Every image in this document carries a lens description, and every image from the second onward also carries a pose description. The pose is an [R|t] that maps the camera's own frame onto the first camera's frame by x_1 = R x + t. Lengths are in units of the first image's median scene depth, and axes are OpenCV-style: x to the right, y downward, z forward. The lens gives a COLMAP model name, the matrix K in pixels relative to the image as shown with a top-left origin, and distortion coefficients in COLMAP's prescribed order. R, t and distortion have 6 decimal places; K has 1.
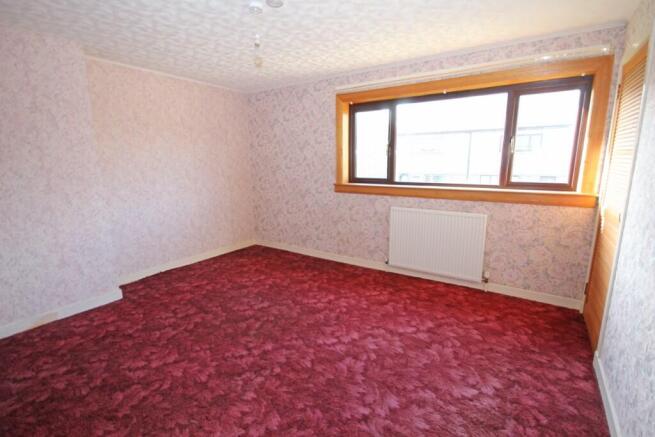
lens RADIAL K [[304.7, 0, 333.5], [0, 304.7, 216.7], [0, 0, 1]] dist [-0.014252, 0.000701]
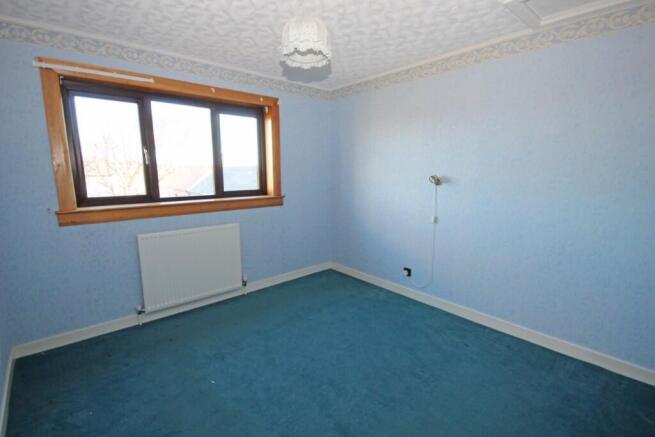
lens RADIAL K [[304.7, 0, 326.4], [0, 304.7, 191.6], [0, 0, 1]] dist [-0.014252, 0.000701]
pose [[0.264114, -0.056705, 0.962823, -0.506206], [0.172343, 0.984979, 0.010734, -0.080269], [-0.948969, 0.163100, 0.269919, 0.459300]]
